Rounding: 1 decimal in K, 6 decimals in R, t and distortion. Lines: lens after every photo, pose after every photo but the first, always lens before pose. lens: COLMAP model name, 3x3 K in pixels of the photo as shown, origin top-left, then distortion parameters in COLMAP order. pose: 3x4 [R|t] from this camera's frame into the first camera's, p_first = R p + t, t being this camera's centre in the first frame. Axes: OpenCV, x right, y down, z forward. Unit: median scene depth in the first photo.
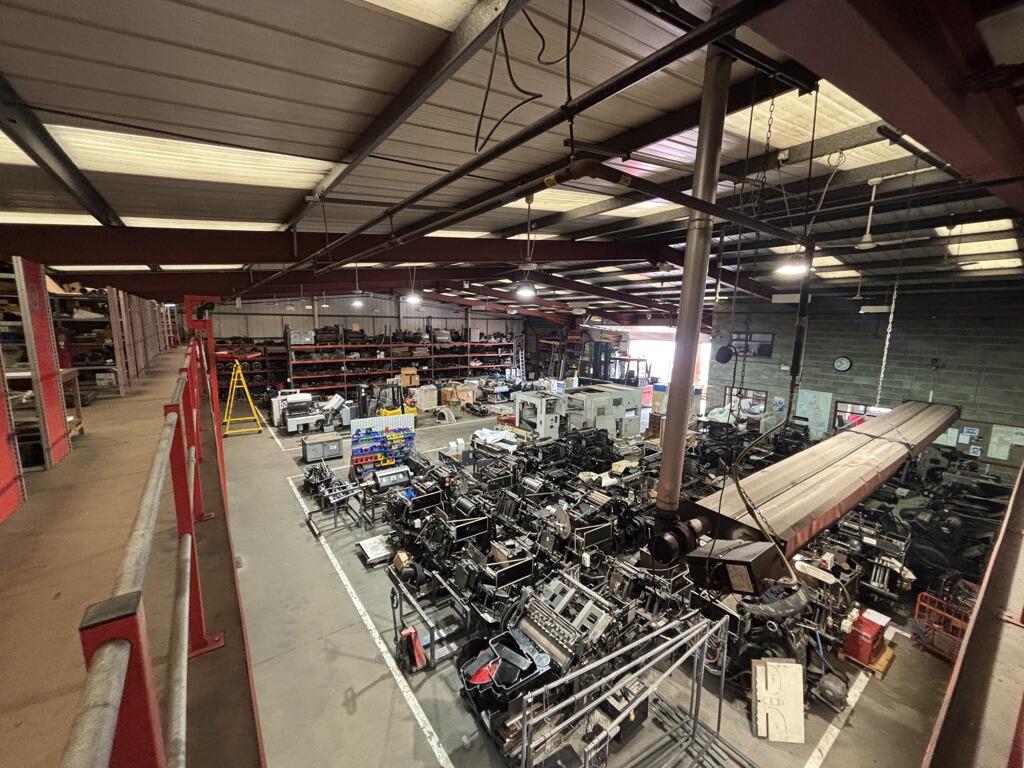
lens RADIAL K [[411.7, 0, 518.4], [0, 411.7, 385.8], [0, 0, 1]] dist [0.004027, -0.002151]
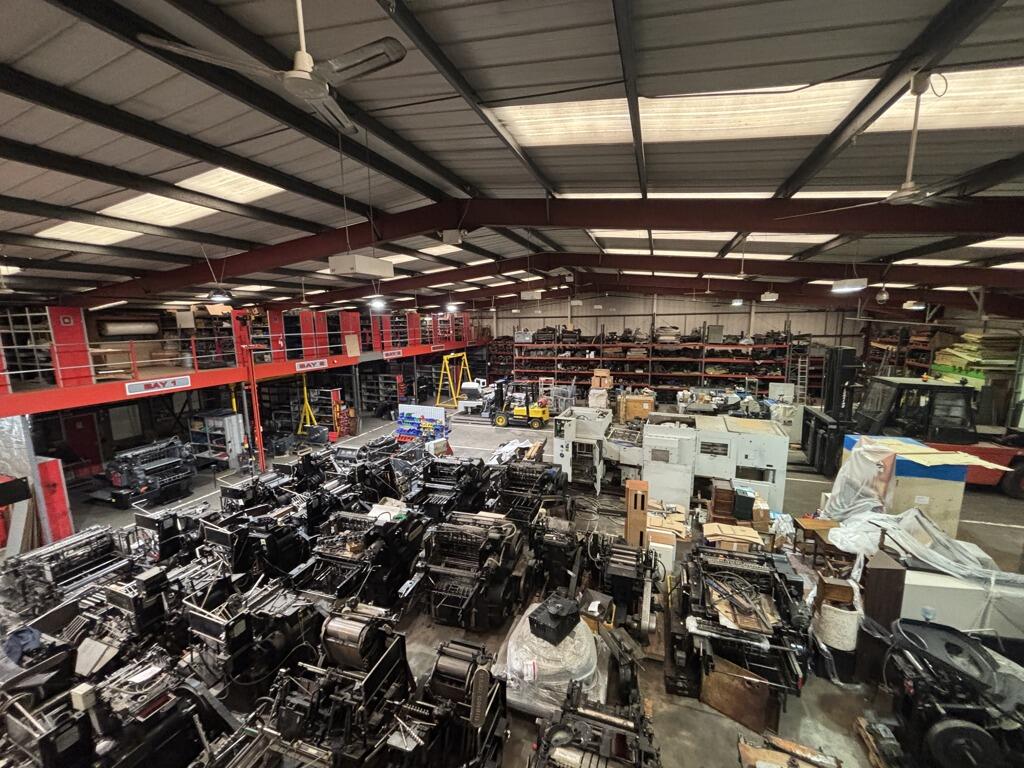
lens RADIAL K [[411.7, 0, 509.3], [0, 411.7, 382.9], [0, 0, 1]] dist [0.004027, -0.002151]
pose [[0.541917, 0.098551, -0.834634, 0.386713], [-0.102657, 0.993427, 0.050647, -0.036957], [0.834139, 0.058235, 0.548471, 0.292264]]
